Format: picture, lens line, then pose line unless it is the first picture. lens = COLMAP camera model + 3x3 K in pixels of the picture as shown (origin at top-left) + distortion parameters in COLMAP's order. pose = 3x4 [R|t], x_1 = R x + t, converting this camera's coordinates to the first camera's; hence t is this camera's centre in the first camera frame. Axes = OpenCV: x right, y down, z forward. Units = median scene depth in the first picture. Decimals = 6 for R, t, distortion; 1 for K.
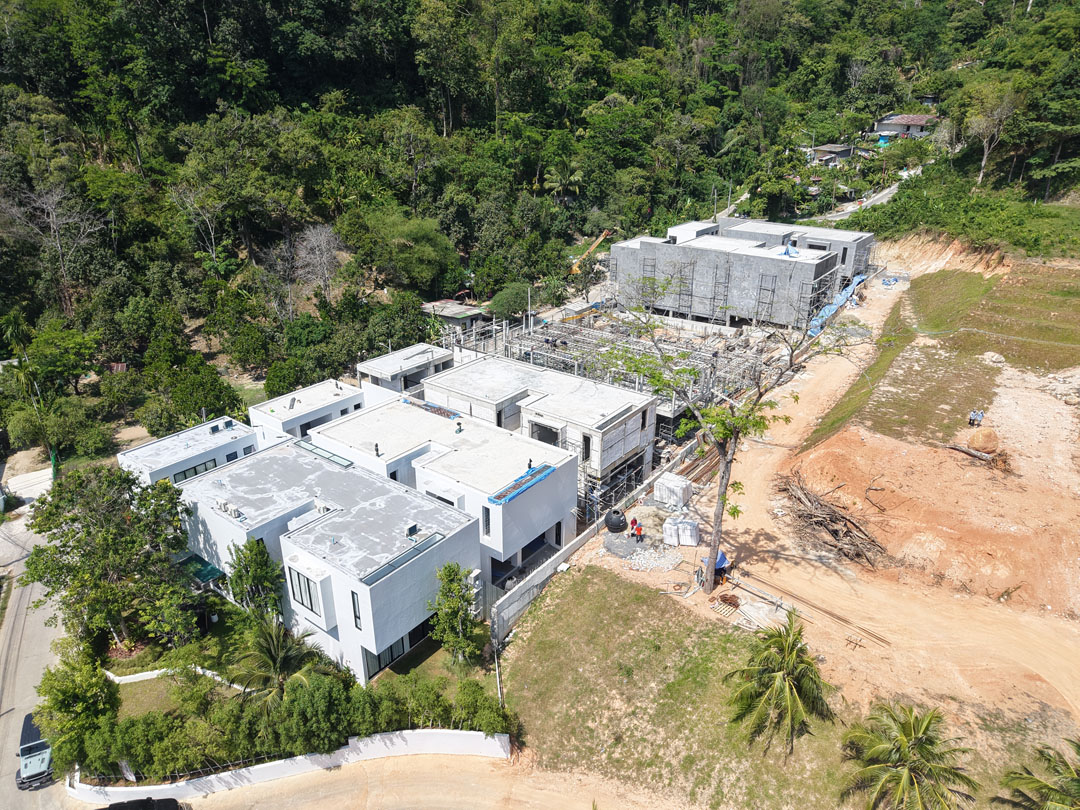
lens RADIAL K [[722.3, 0, 533.3], [0, 722.3, 407.9], [0, 0, 1]] dist [0.012860, -0.008934]
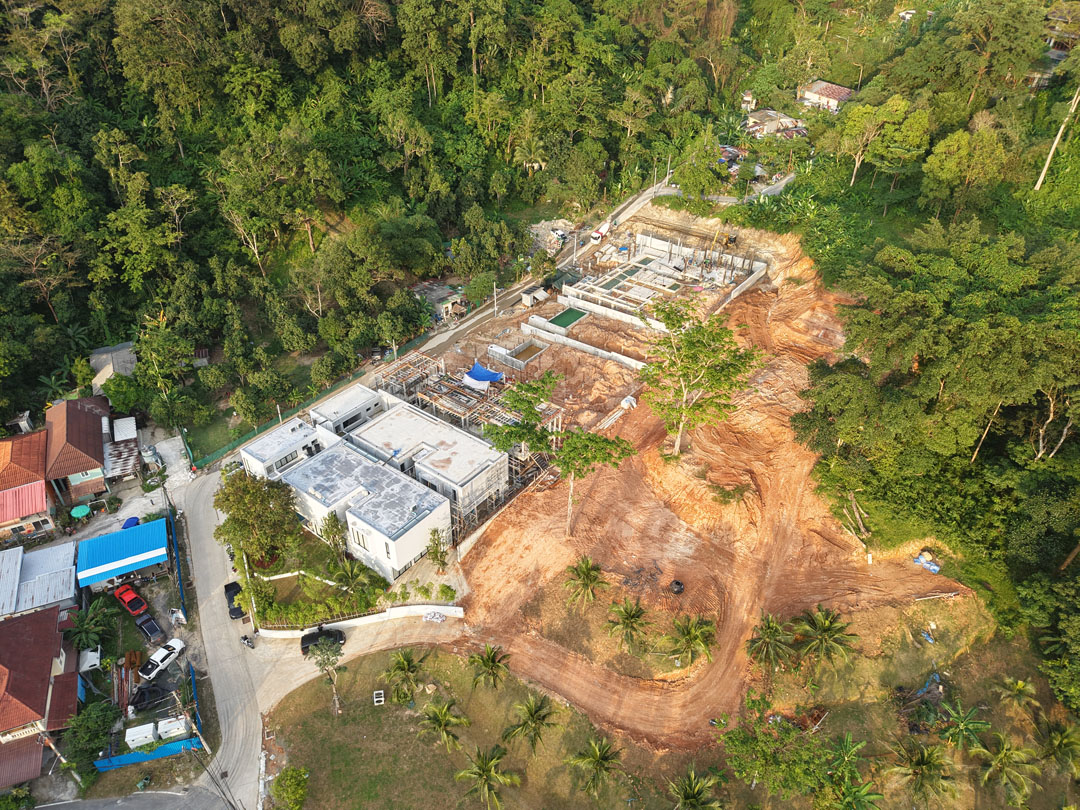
lens RADIAL K [[726.6, 0, 532.9], [0, 726.6, 403.6], [0, 0, 1]] dist [0.007192, -0.004559]
pose [[0.999974, 0.005229, 0.005050, 0.094762], [-0.006122, 0.980355, 0.197147, -0.337606], [-0.003920, -0.197173, 0.980361, -0.585934]]
